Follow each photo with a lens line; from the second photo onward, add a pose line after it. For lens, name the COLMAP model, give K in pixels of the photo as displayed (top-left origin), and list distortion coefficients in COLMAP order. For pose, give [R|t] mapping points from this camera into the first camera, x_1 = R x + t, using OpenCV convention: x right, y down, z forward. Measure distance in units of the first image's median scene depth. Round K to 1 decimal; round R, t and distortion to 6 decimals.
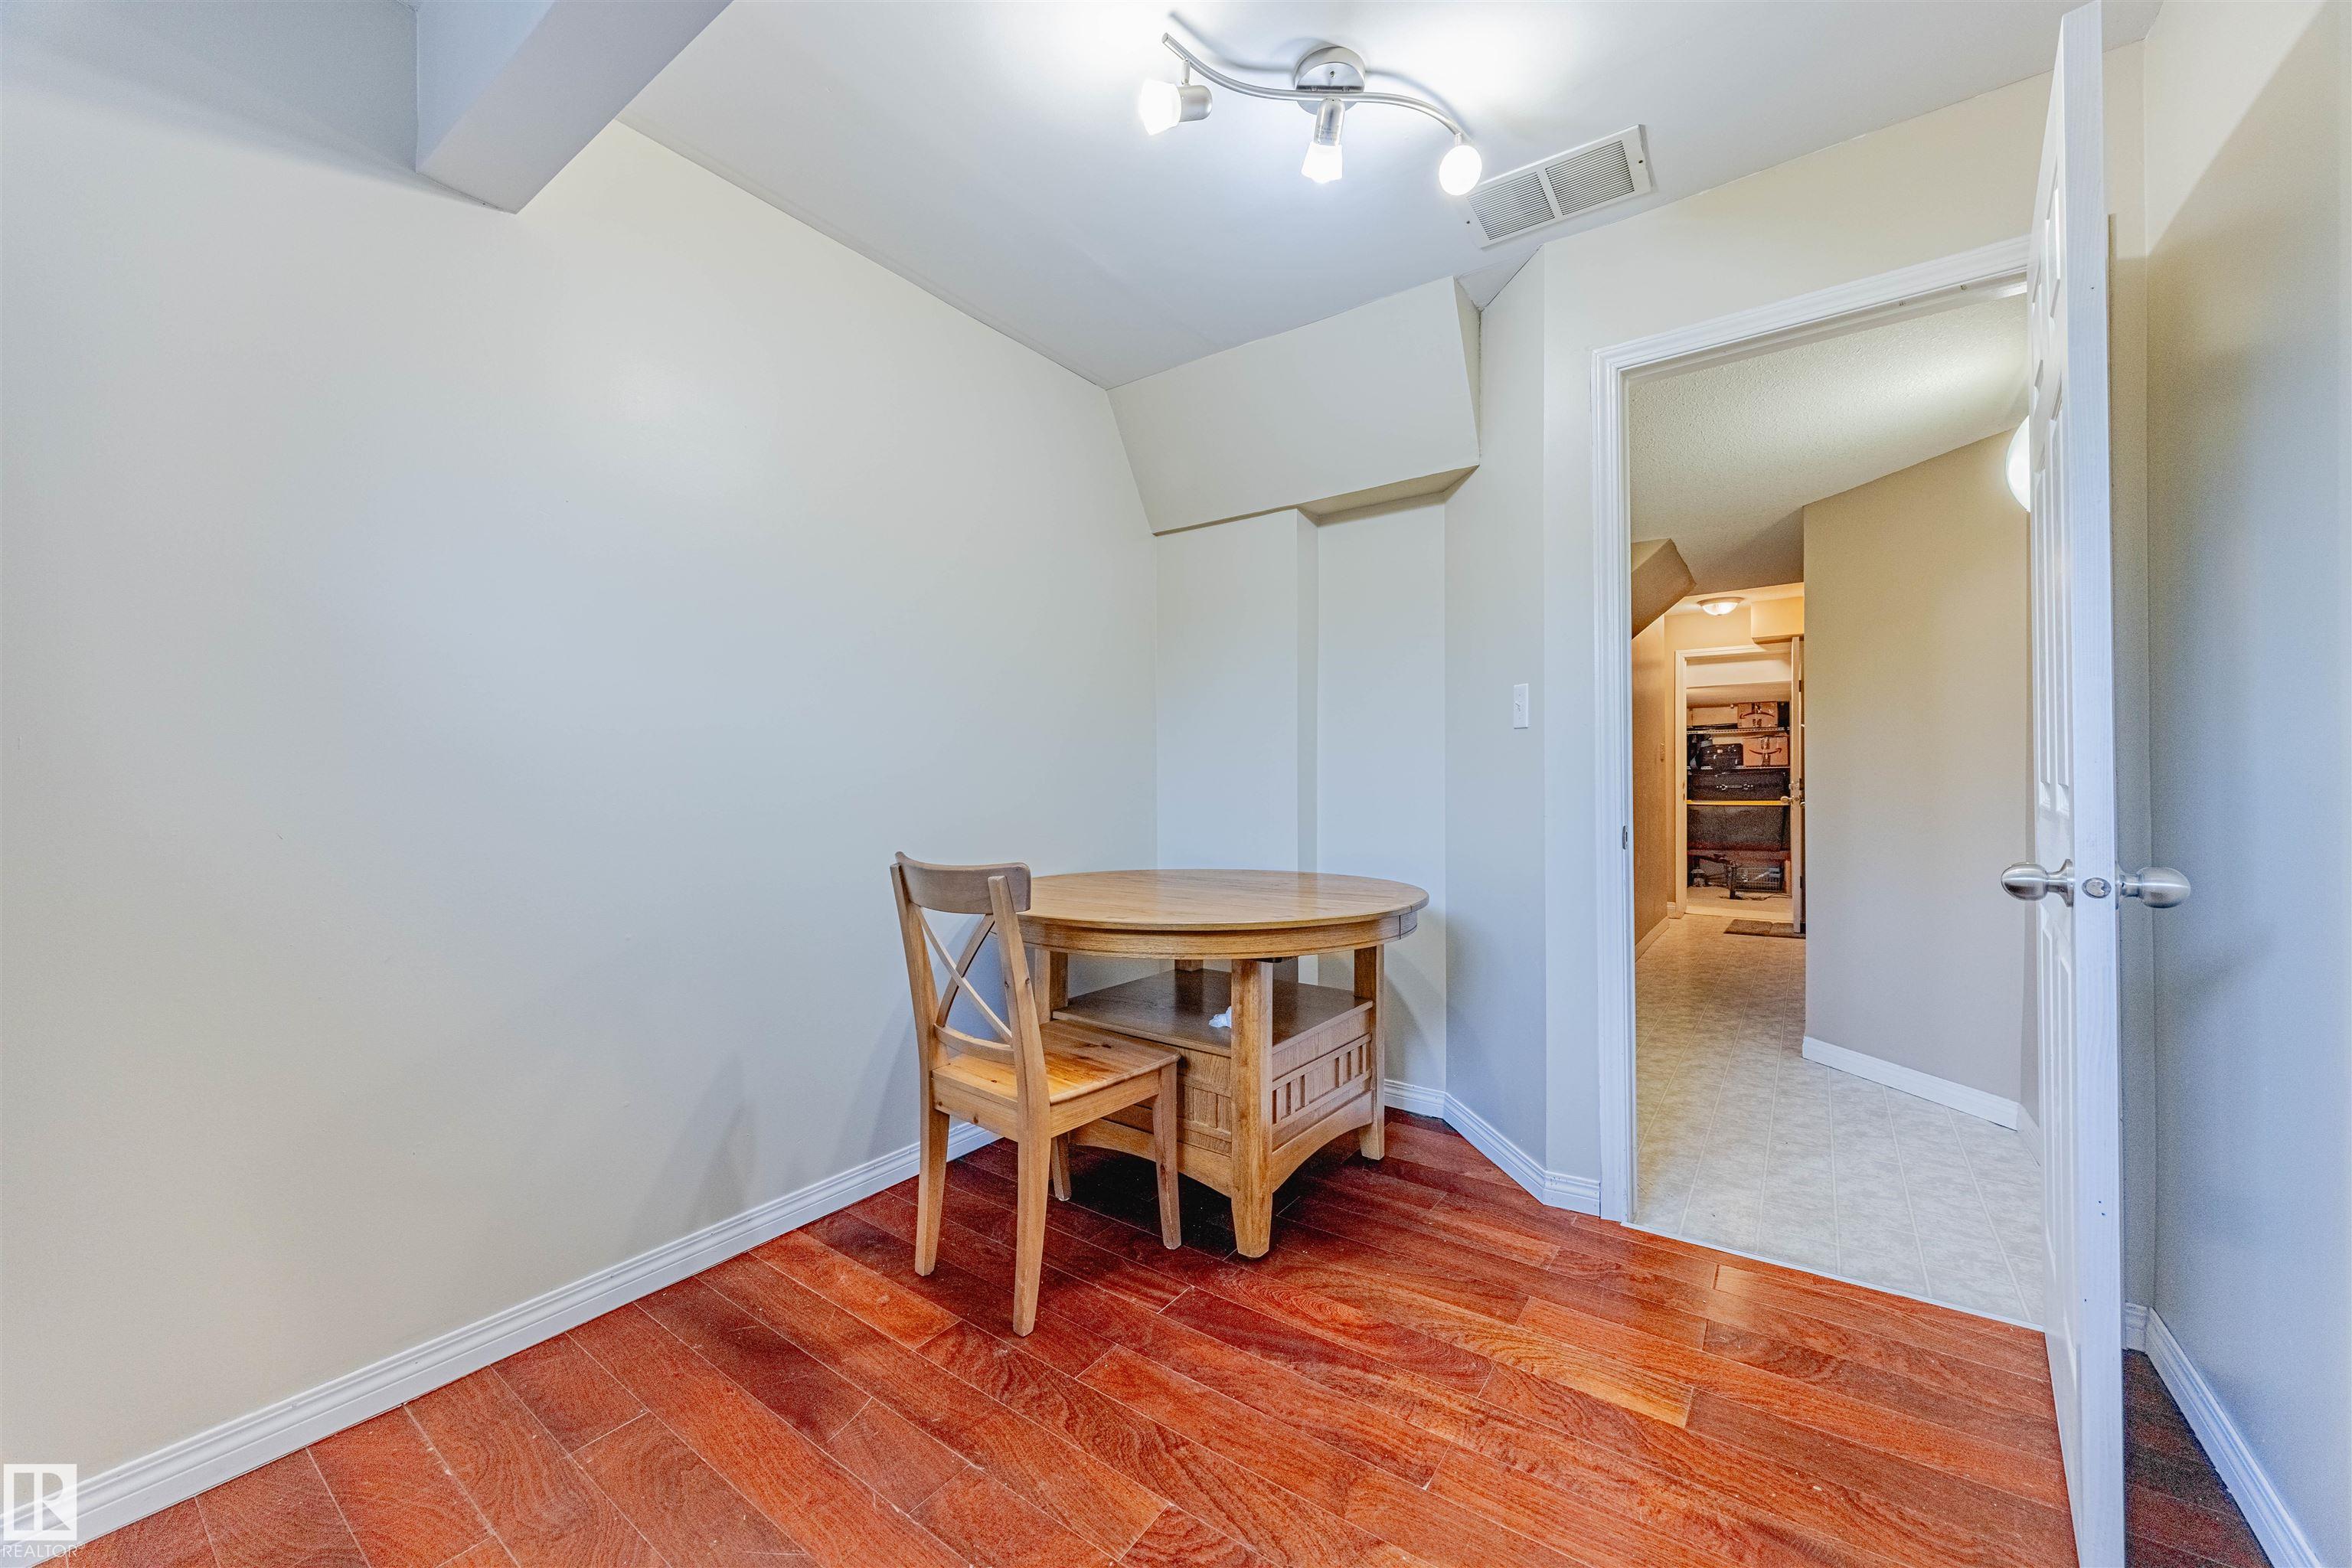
lens RADIAL K [[894.8, 0, 1184.5], [0, 894.8, 782.4], [0, 0, 1]] dist [0.003603, -0.002356]
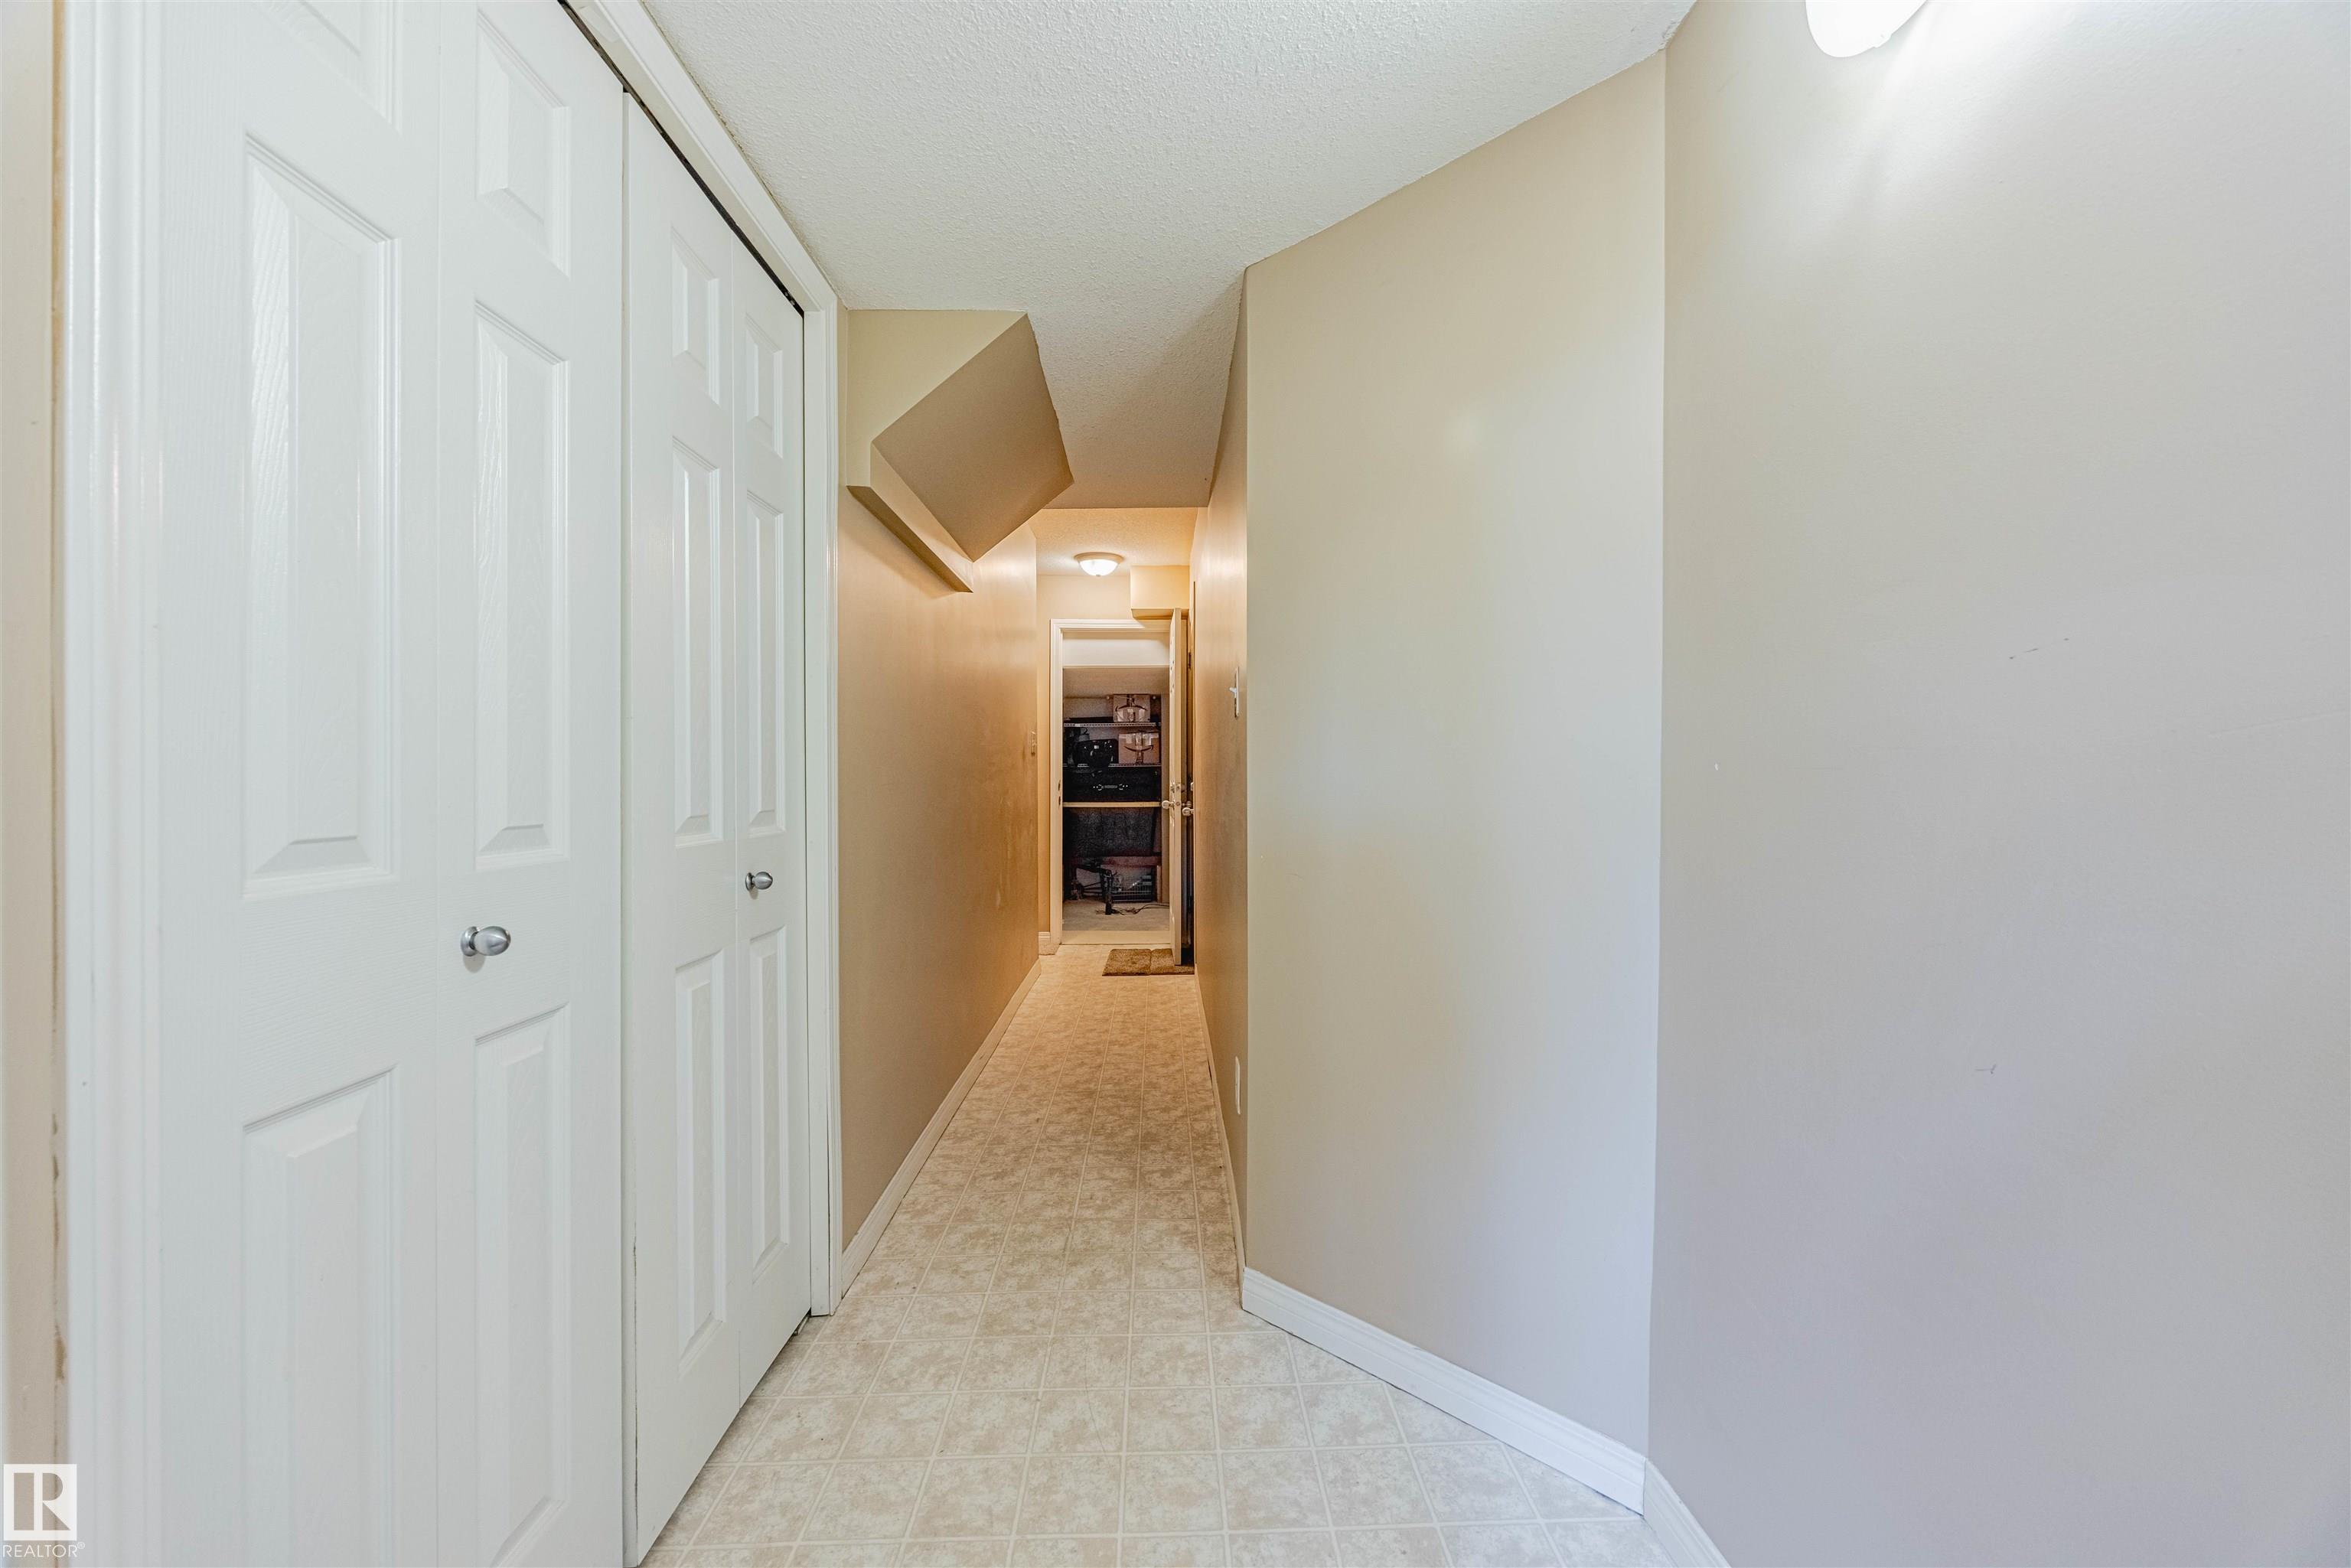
lens RADIAL K [[894.4, 0, 1184.0], [0, 894.4, 782.4], [0, 0, 1]] dist [0.003603, -0.002356]
pose [[0.800849, 0.003125, 0.598858, 0.145487], [-0.005822, 0.999980, 0.002566, -0.002393], [-0.598838, -0.005541, 0.800851, 0.253083]]
